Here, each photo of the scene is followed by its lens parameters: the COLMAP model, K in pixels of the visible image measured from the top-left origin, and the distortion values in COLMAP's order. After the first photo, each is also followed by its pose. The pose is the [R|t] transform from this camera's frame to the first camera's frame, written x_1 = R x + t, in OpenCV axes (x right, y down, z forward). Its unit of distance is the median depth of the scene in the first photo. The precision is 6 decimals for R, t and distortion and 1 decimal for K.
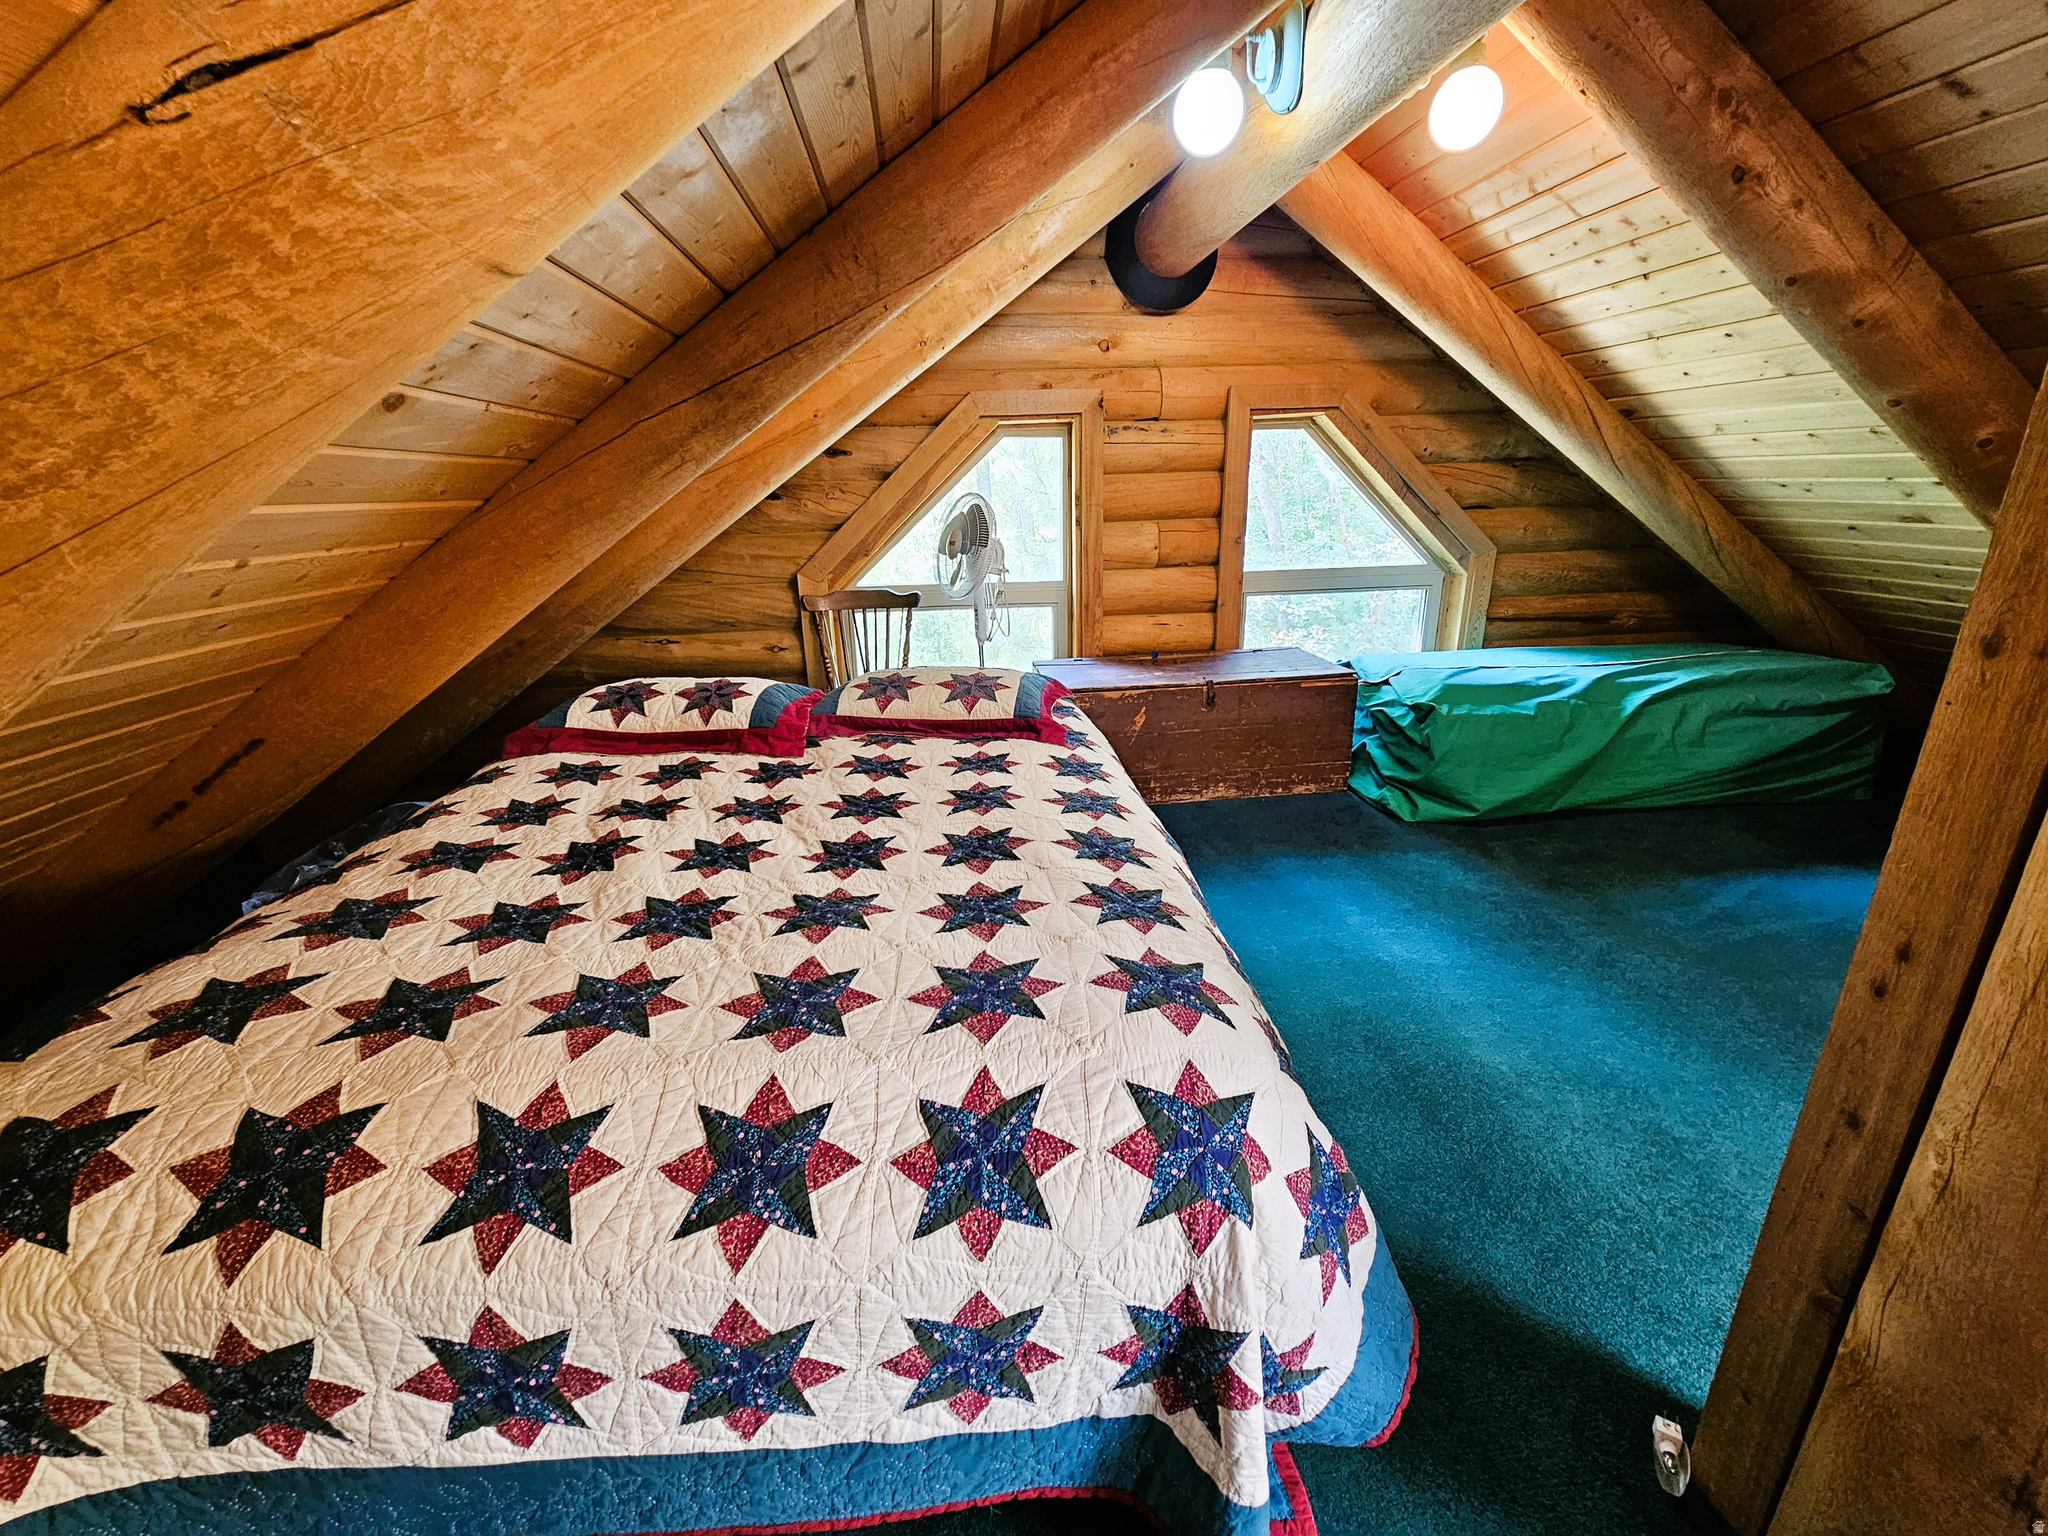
lens RADIAL K [[837.0, 0, 1023.3], [0, 837.0, 777.4], [0, 0, 1]] dist [-0.001793, -0.001035]
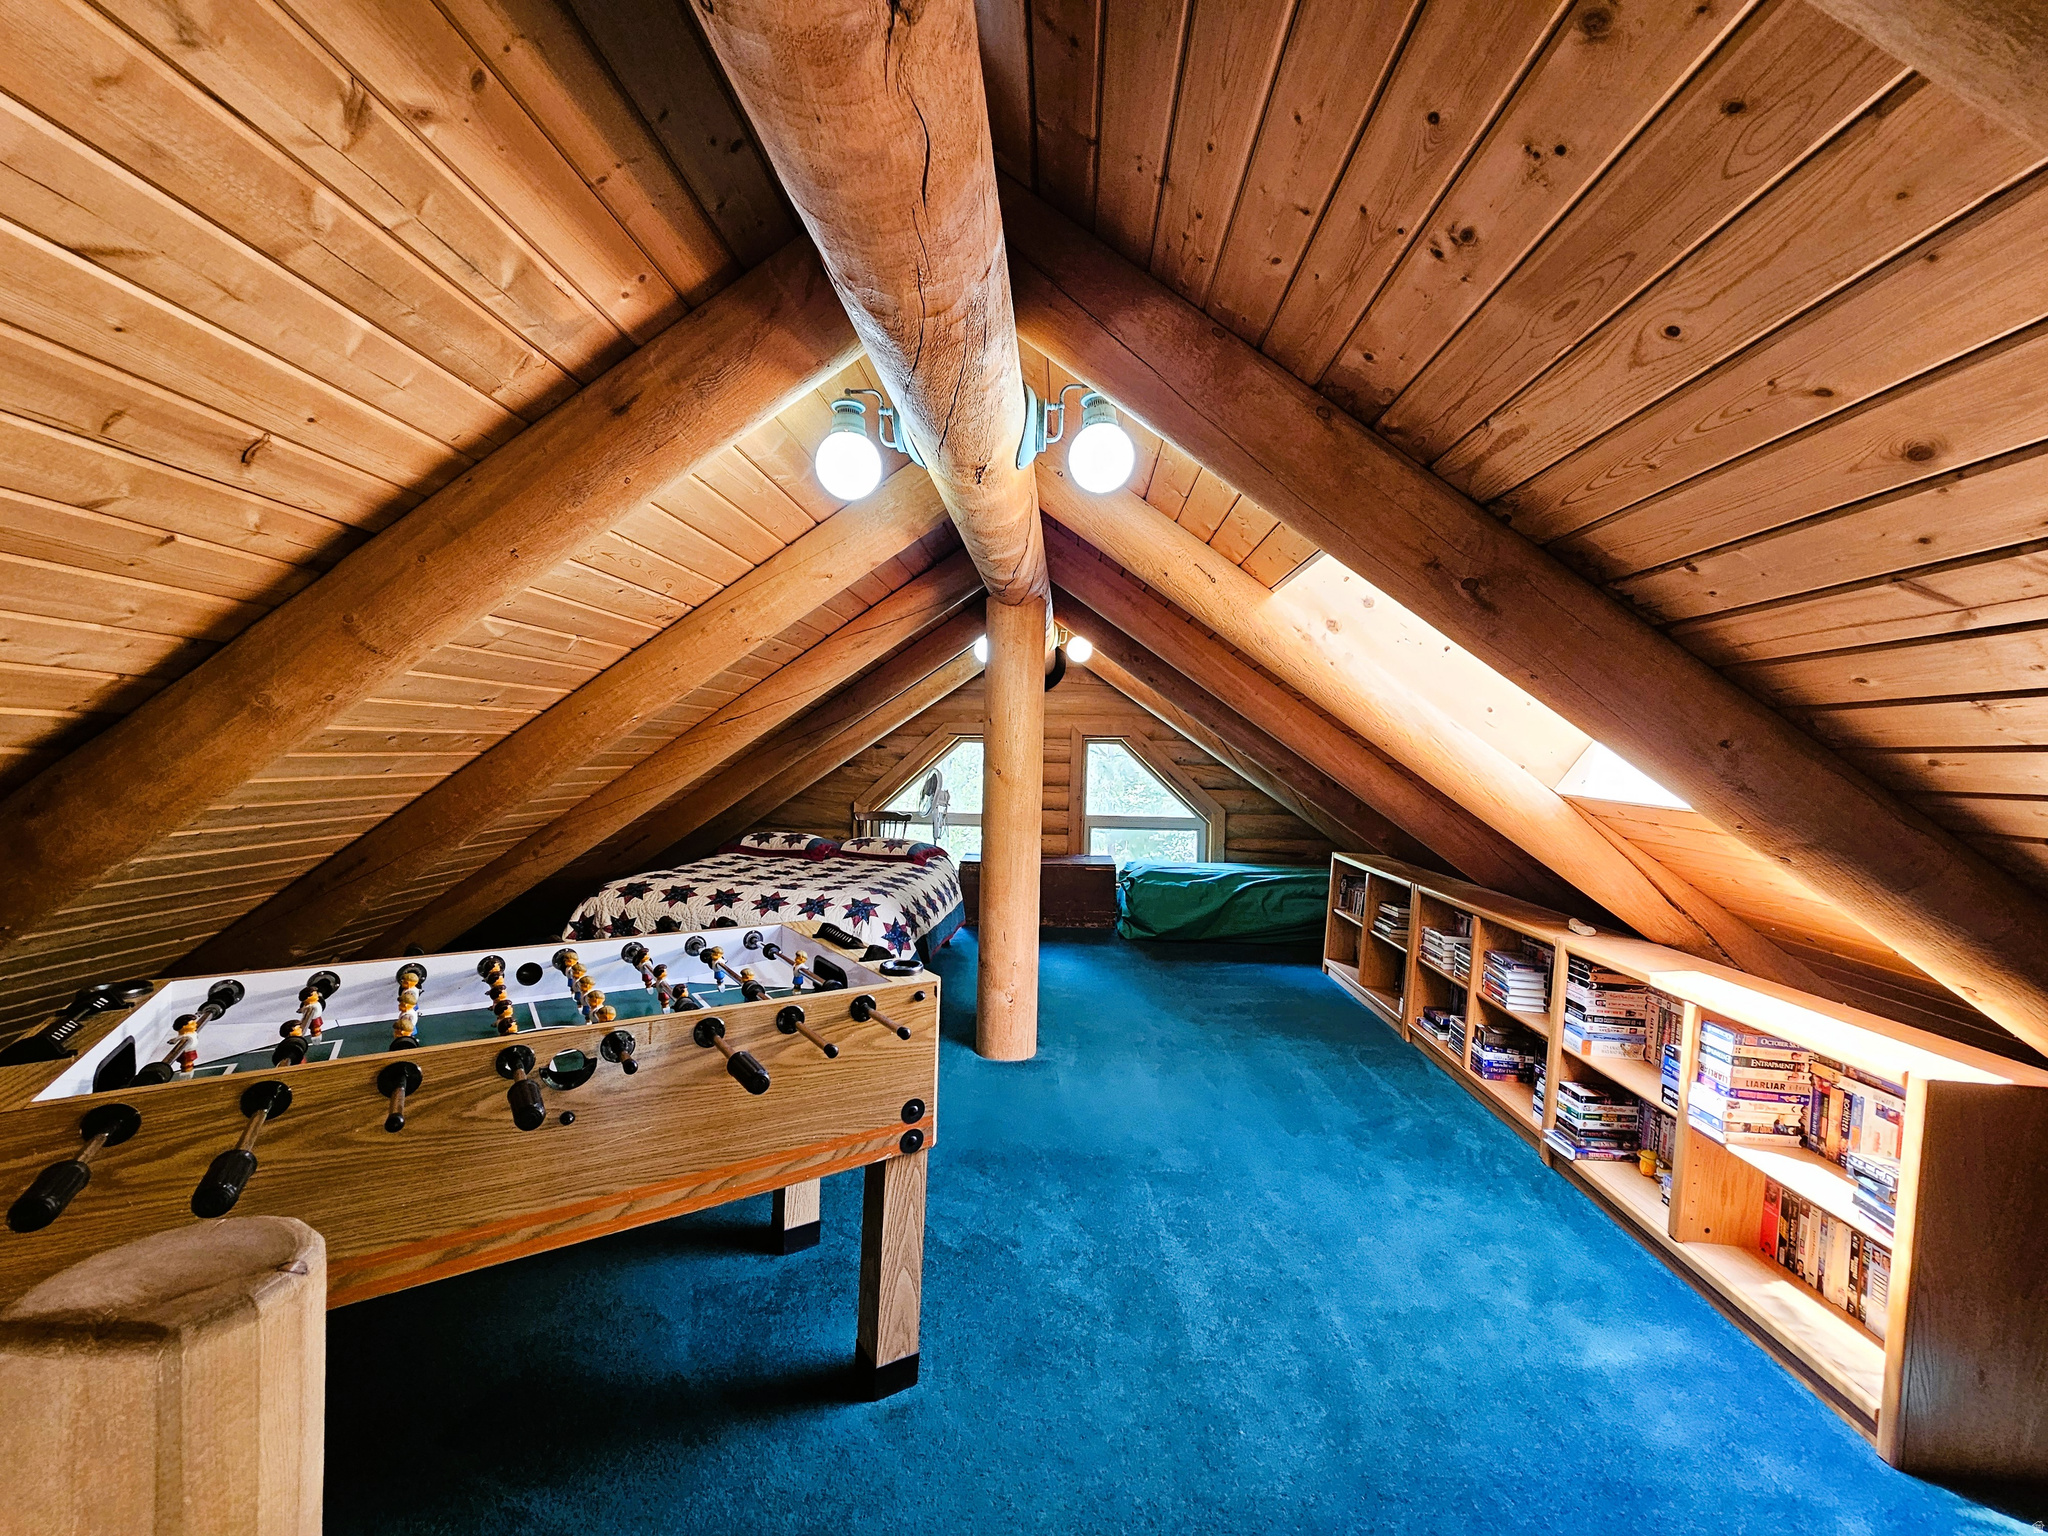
lens RADIAL K [[837.0, 0, 1023.3], [0, 837.0, 777.4], [0, 0, 1]] dist [-0.001793, -0.001035]
pose [[0.987053, 0.050758, -0.152153, 0.450015], [-0.094442, 0.950652, -0.295536, 0.265621], [0.129644, 0.306080, 0.943137, -0.892325]]
